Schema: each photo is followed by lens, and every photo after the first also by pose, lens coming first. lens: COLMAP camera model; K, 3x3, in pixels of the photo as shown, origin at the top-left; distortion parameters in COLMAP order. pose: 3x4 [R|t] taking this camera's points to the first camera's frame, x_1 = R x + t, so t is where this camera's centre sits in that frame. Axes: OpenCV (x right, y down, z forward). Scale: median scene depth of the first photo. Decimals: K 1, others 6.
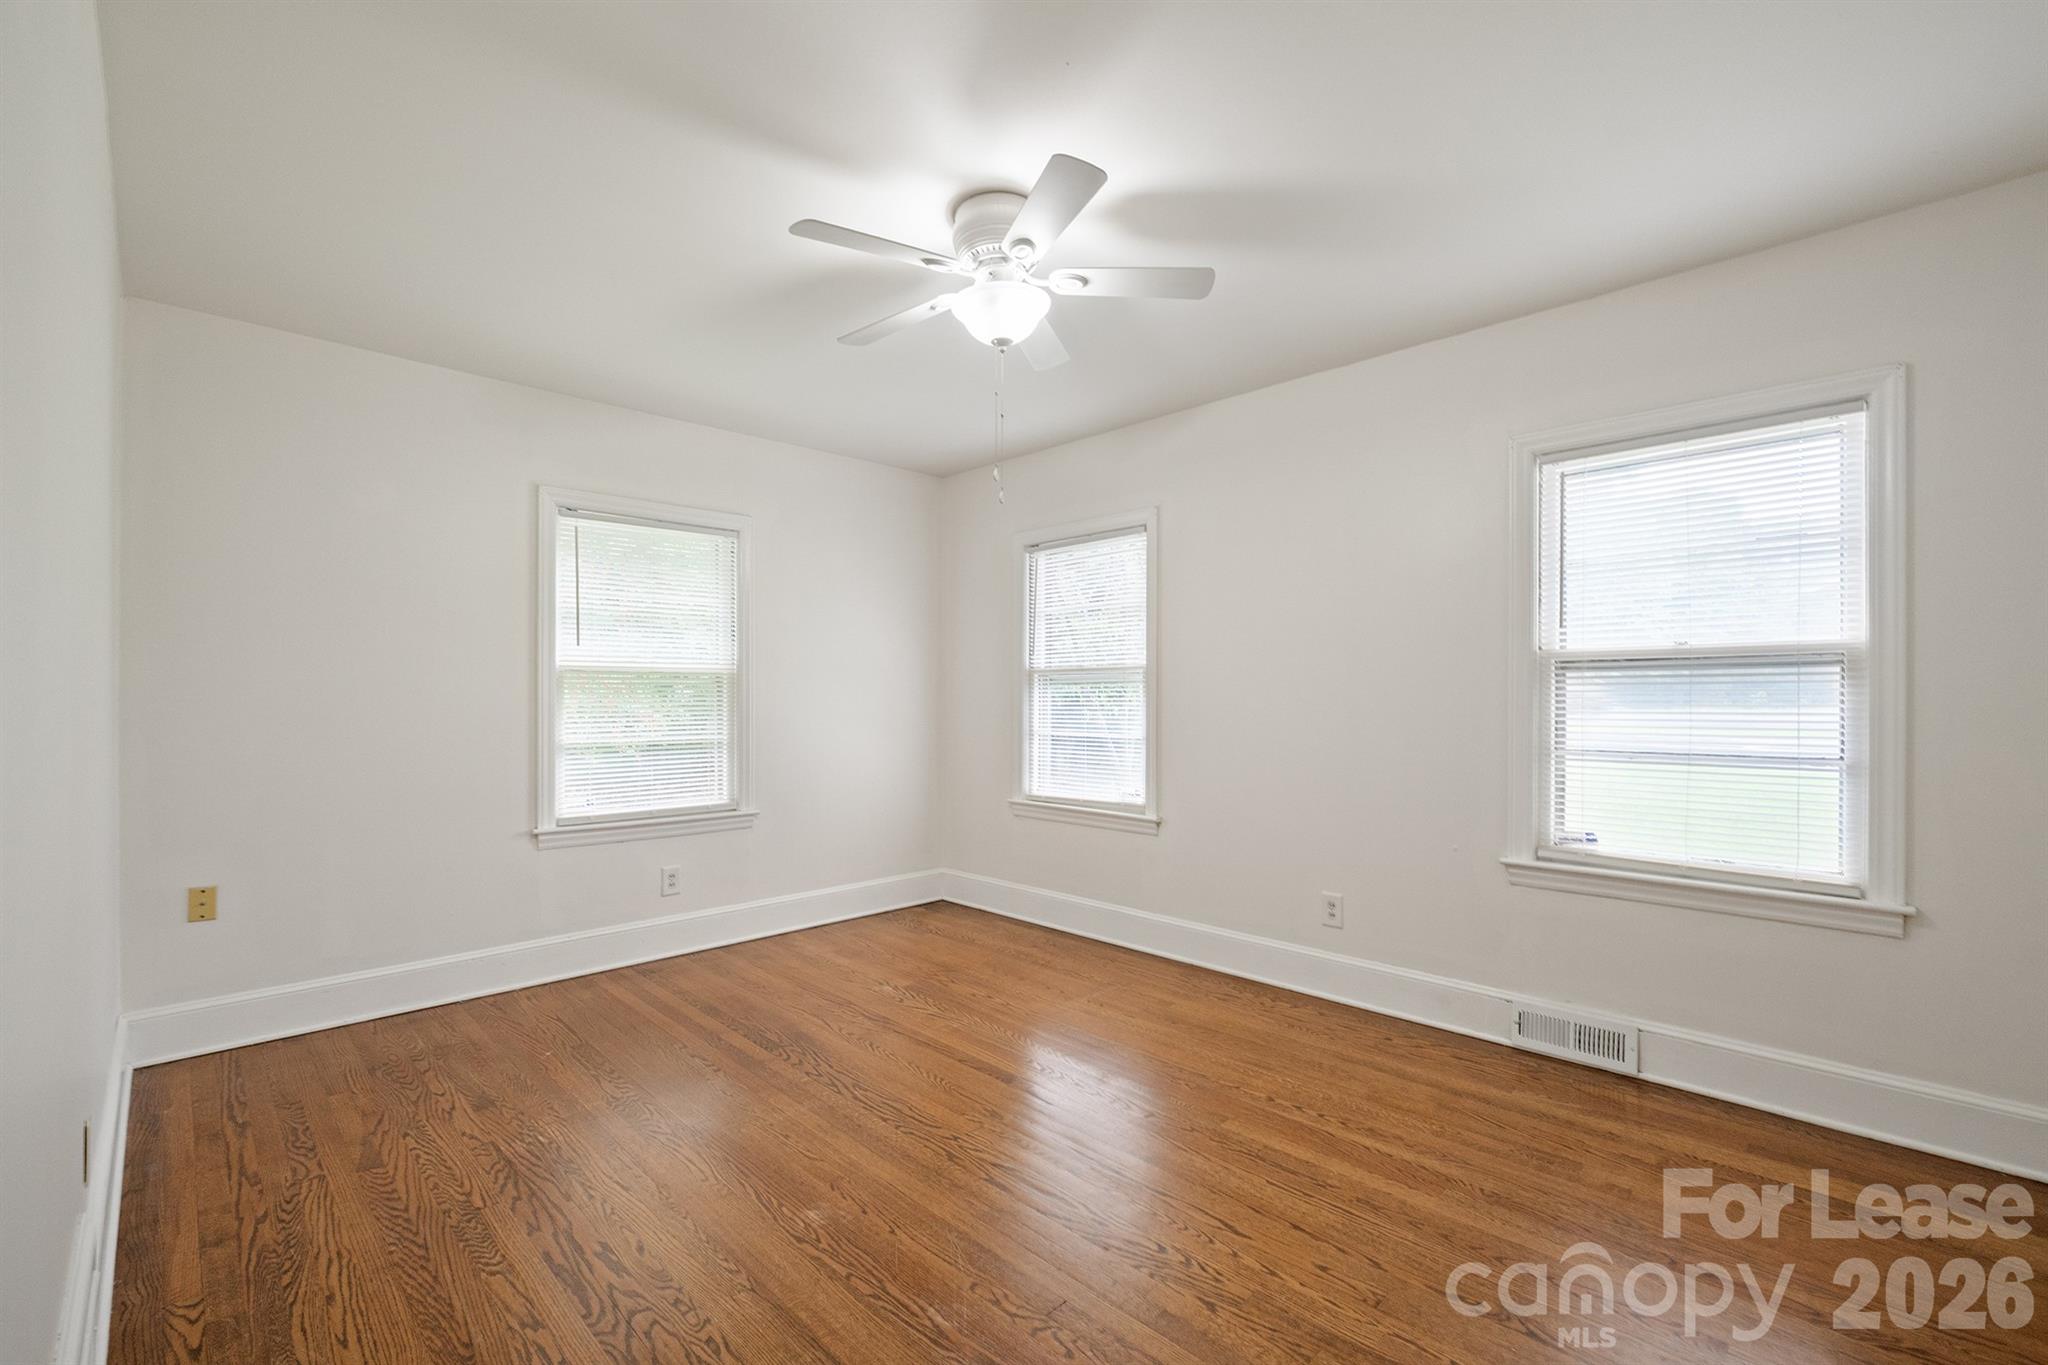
lens RADIAL K [[876.7, 0, 1026.8], [0, 876.7, 691.4], [0, 0, 1]] dist [-0.002991, -0.000341]
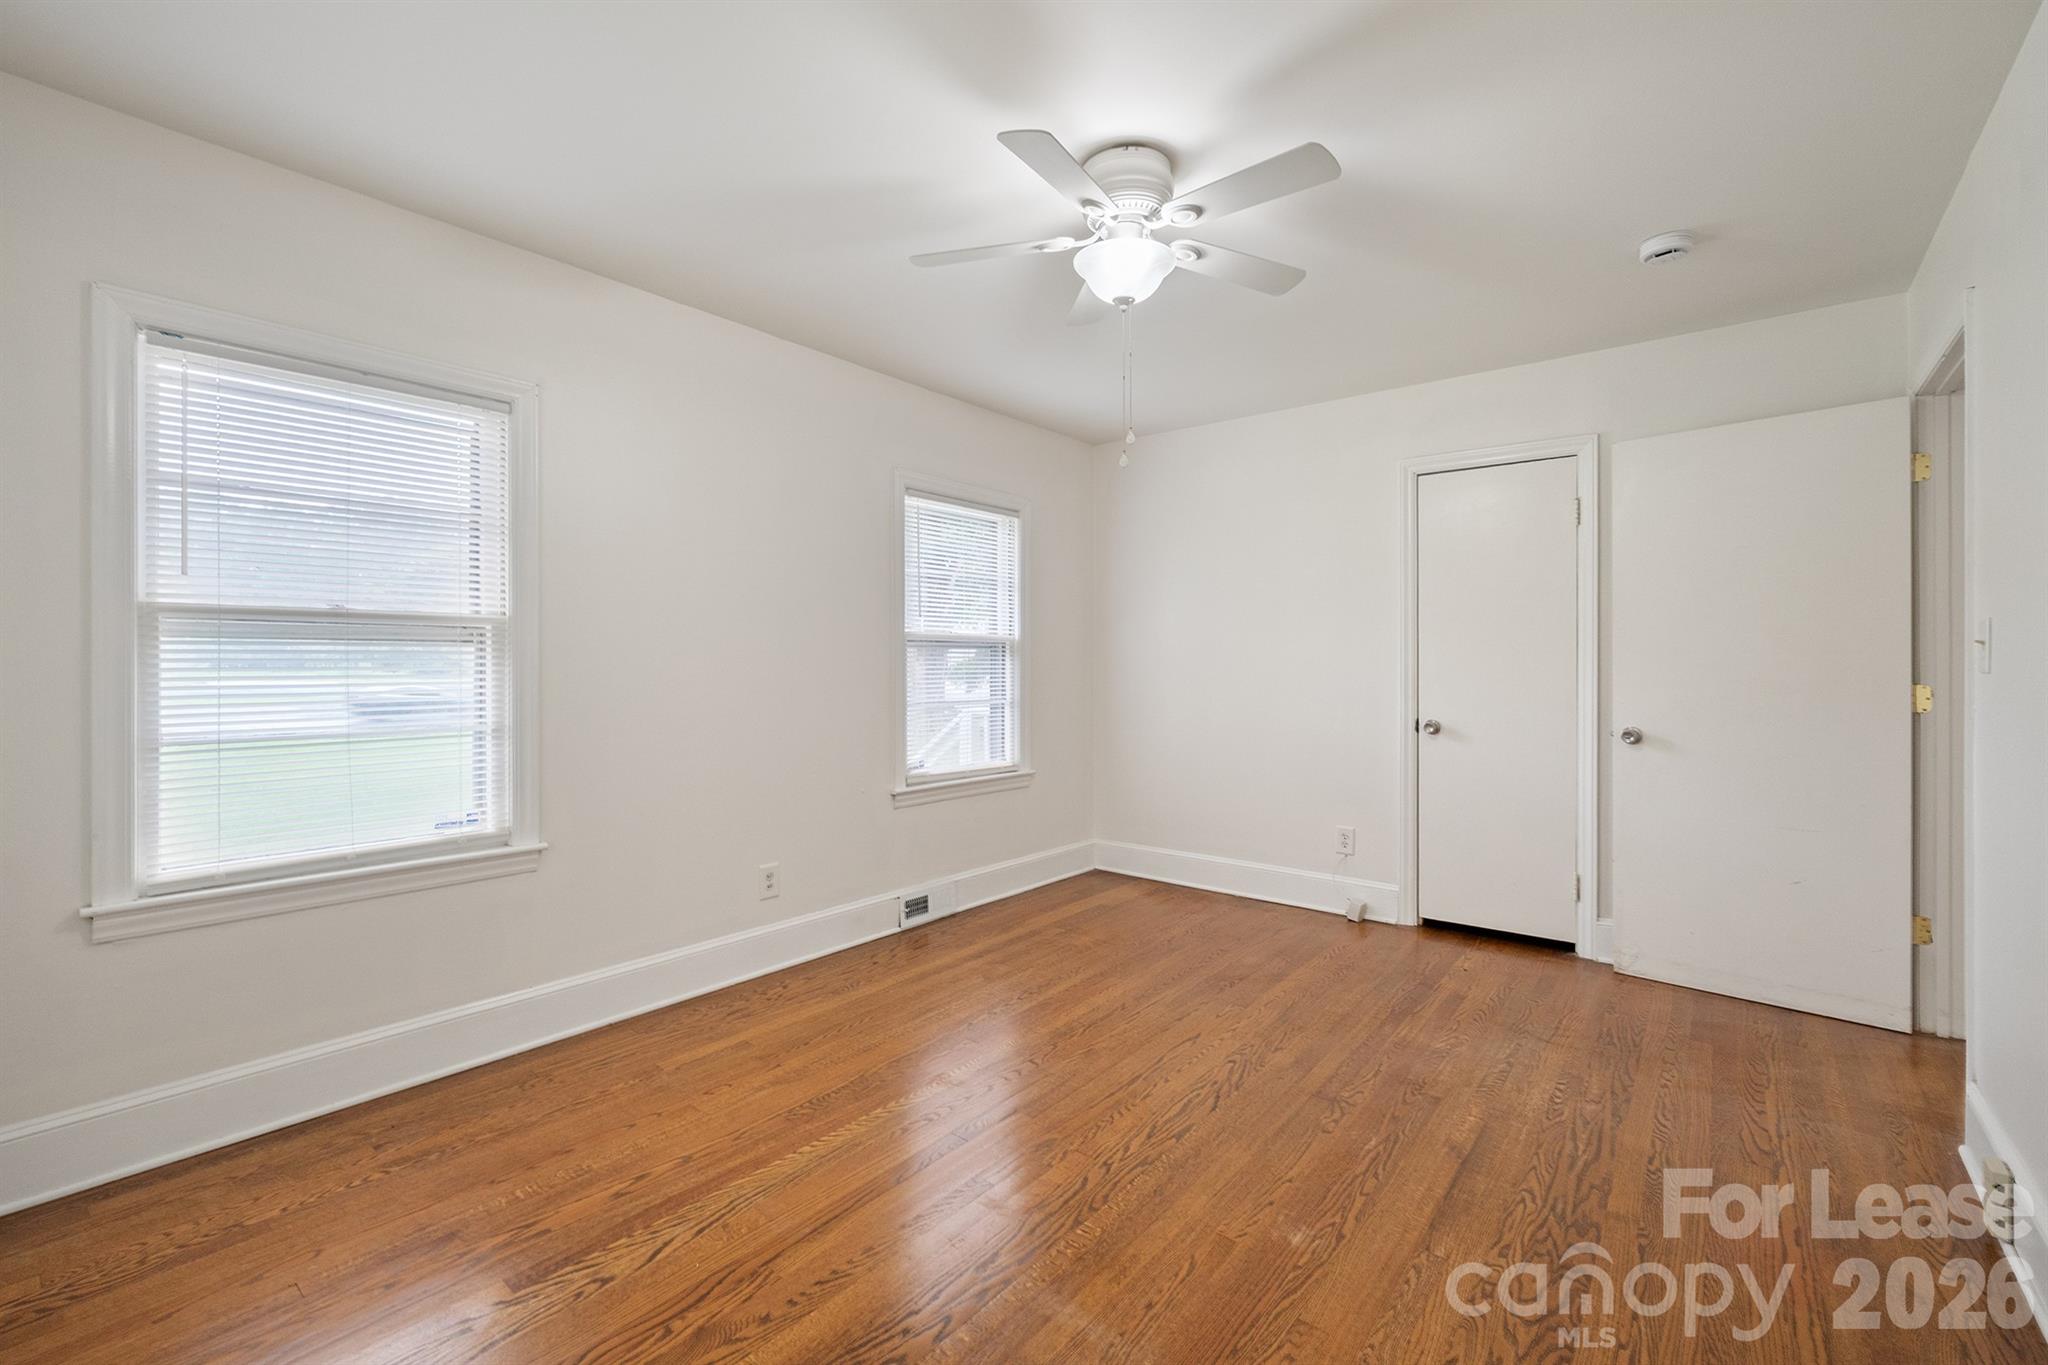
lens RADIAL K [[866.9, 0, 1025.5], [0, 866.9, 676.0], [0, 0, 1]] dist [-0.001476, -0.000605]
pose [[-0.110381, -0.011631, 0.993821, -0.654276], [-0.008798, 0.999904, 0.010725, 0.004004], [-0.993850, -0.007560, -0.110473, 0.822628]]
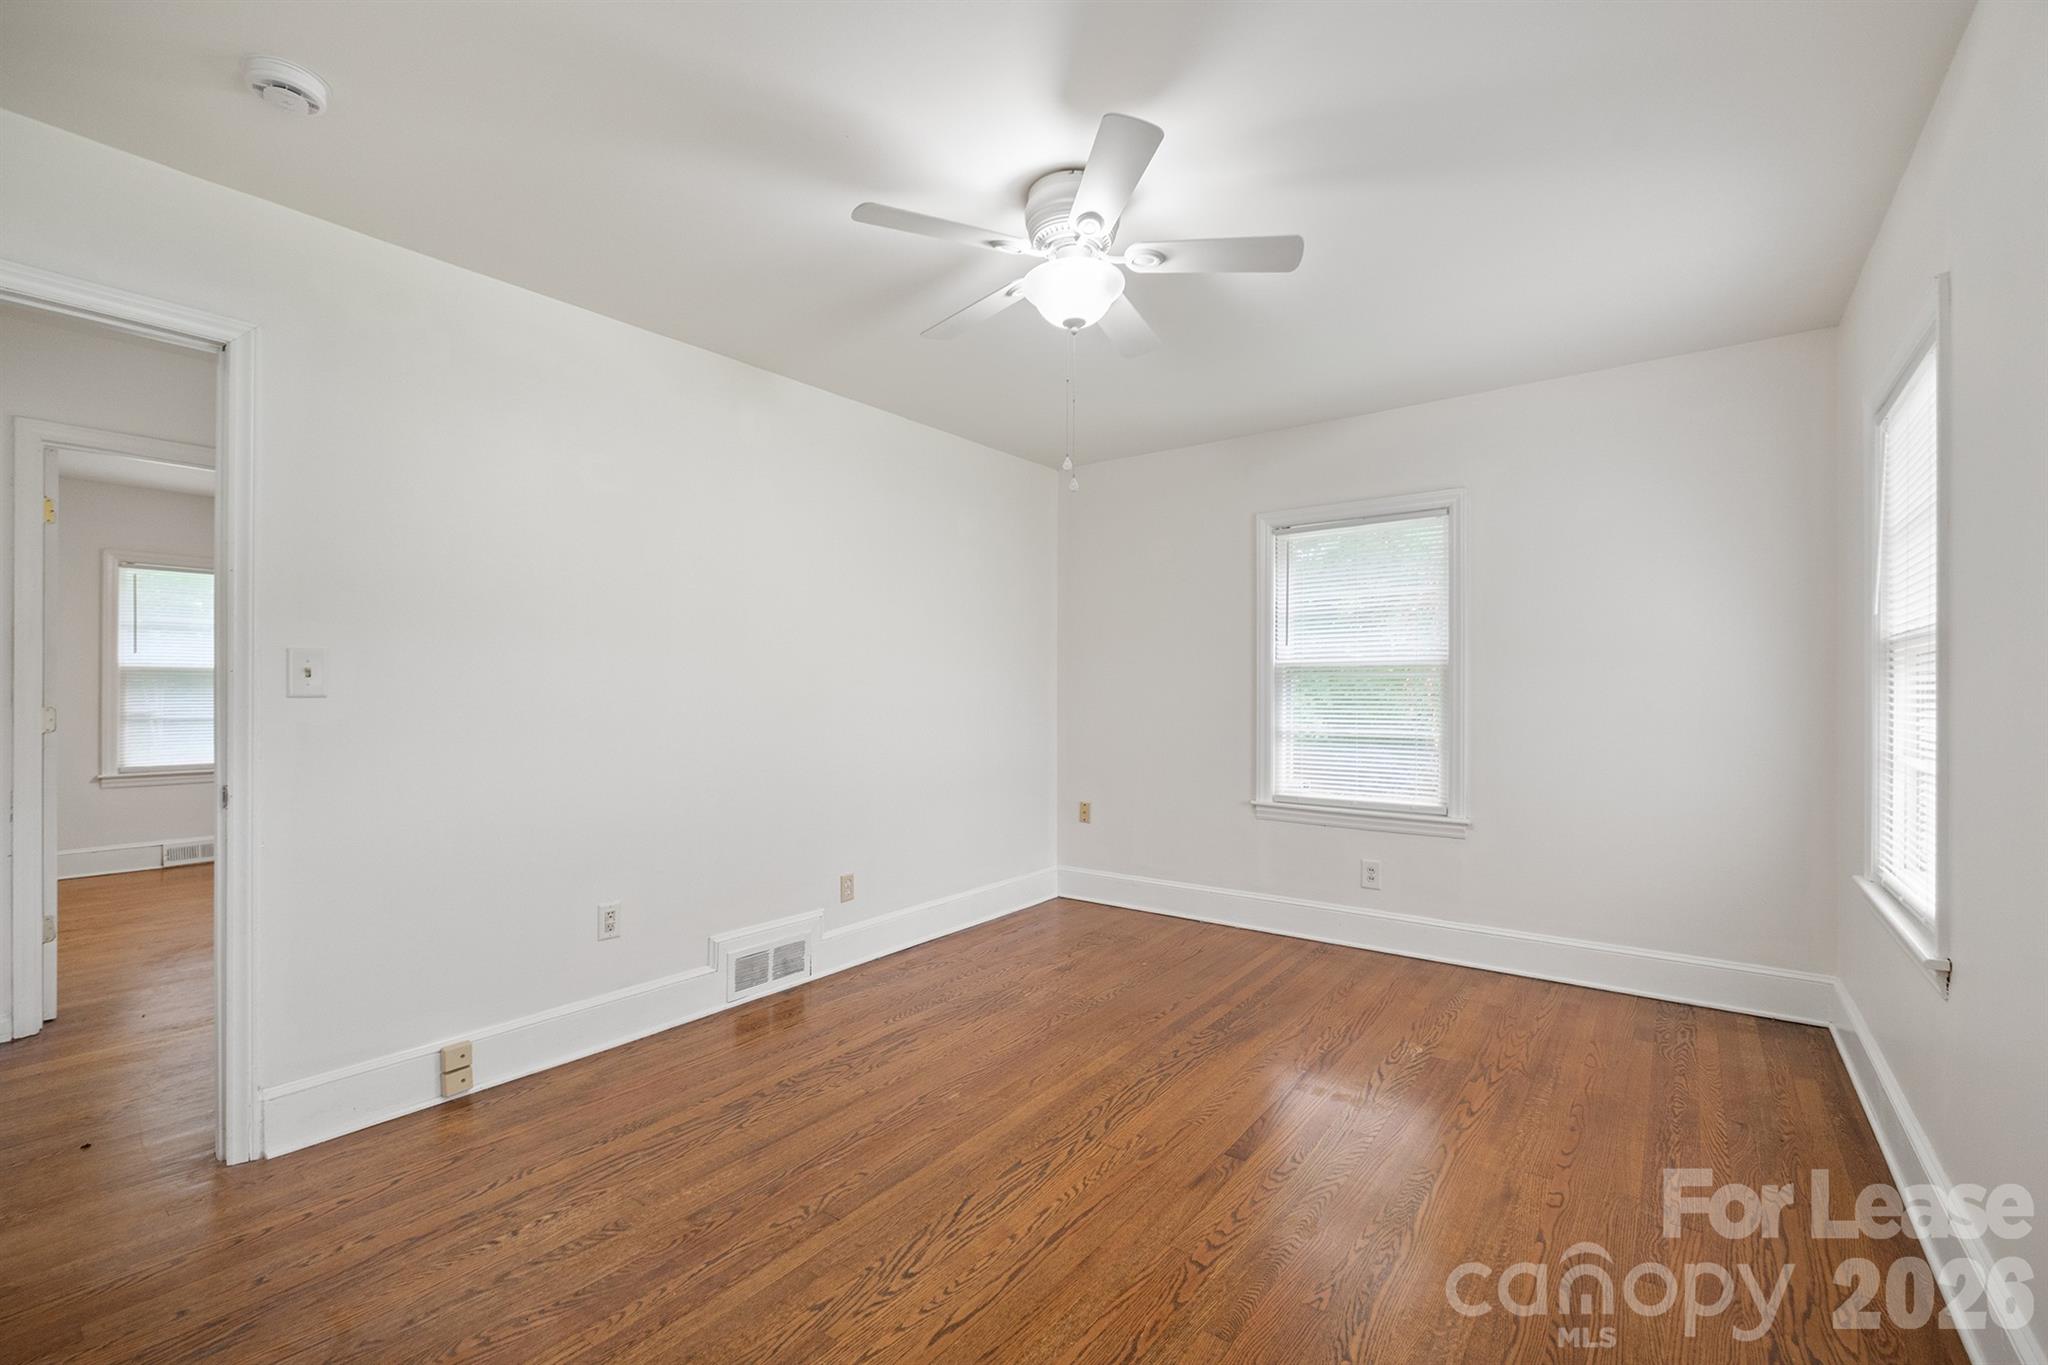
lens RADIAL K [[866.9, 0, 1025.5], [0, 866.9, 676.0], [0, 0, 1]] dist [-0.001476, -0.000605]
pose [[0.144999, -0.015314, -0.989313, 0.616672], [0.007514, 0.999868, -0.014376, 0.000434], [0.989403, -0.005349, 0.145095, 0.548821]]
